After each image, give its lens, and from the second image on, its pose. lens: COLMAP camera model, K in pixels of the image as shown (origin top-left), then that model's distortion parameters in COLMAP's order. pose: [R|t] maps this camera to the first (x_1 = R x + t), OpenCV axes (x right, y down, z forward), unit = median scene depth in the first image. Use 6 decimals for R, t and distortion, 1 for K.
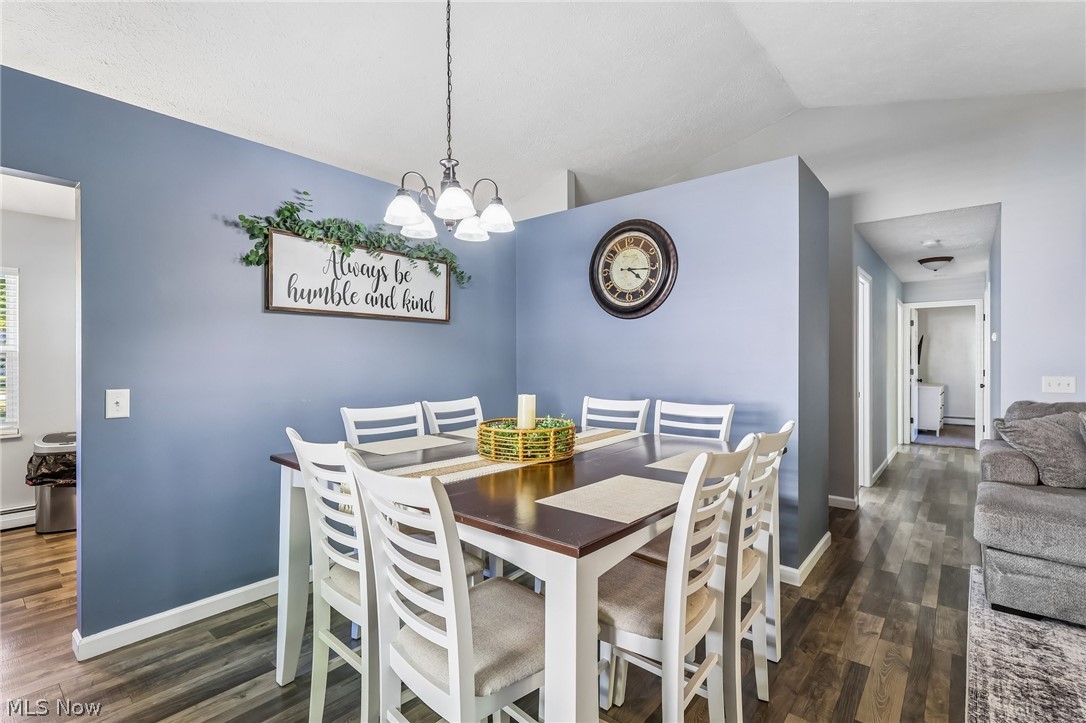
lens RADIAL K [[508.3, 0, 539.5], [0, 508.3, 361.1], [0, 0, 1]] dist [0.001028, 0.001369]
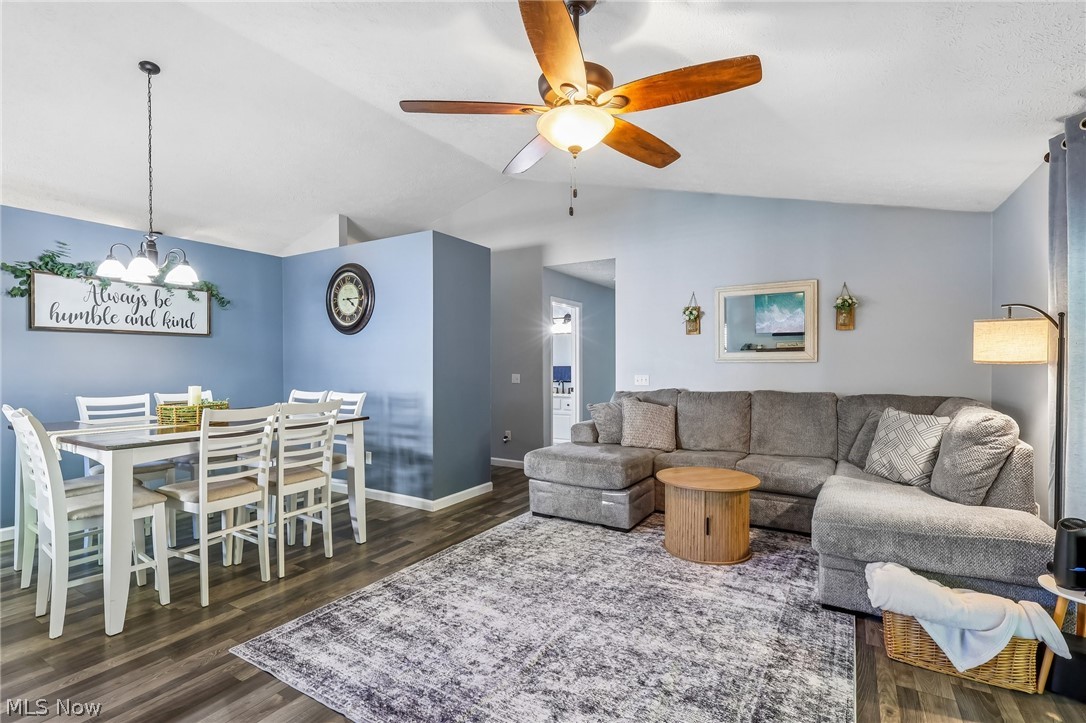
lens RADIAL K [[509.3, 0, 540.7], [0, 509.3, 368.5], [0, 0, 1]] dist [0.002384, 0.000384]
pose [[0.987773, -0.002319, 0.155882, 0.529801], [0.001097, 0.999968, 0.007928, -0.001215], [-0.155896, -0.007660, 0.987744, -0.507715]]
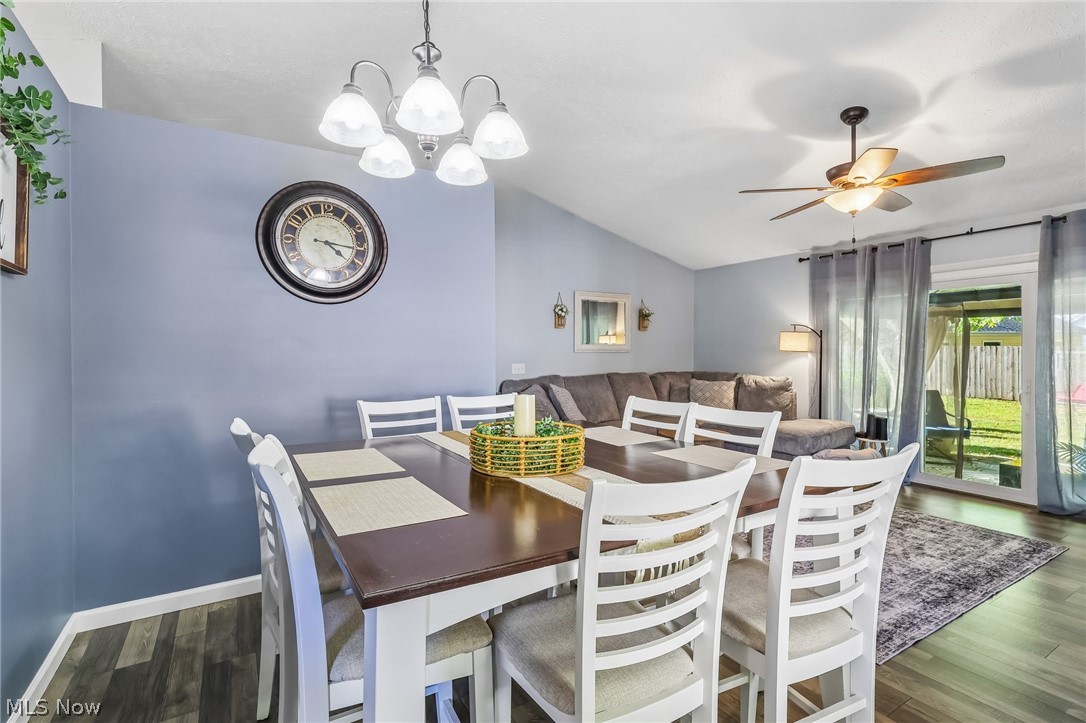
lens RADIAL K [[505.5, 0, 543.5], [0, 505.5, 356.8], [0, 0, 1]] dist [0.002128, 0.000625]
pose [[0.314123, -0.006962, 0.949357, -0.532886], [0.005720, 0.999969, 0.005440, -0.000284], [-0.949365, 0.003722, 0.314153, 0.461211]]
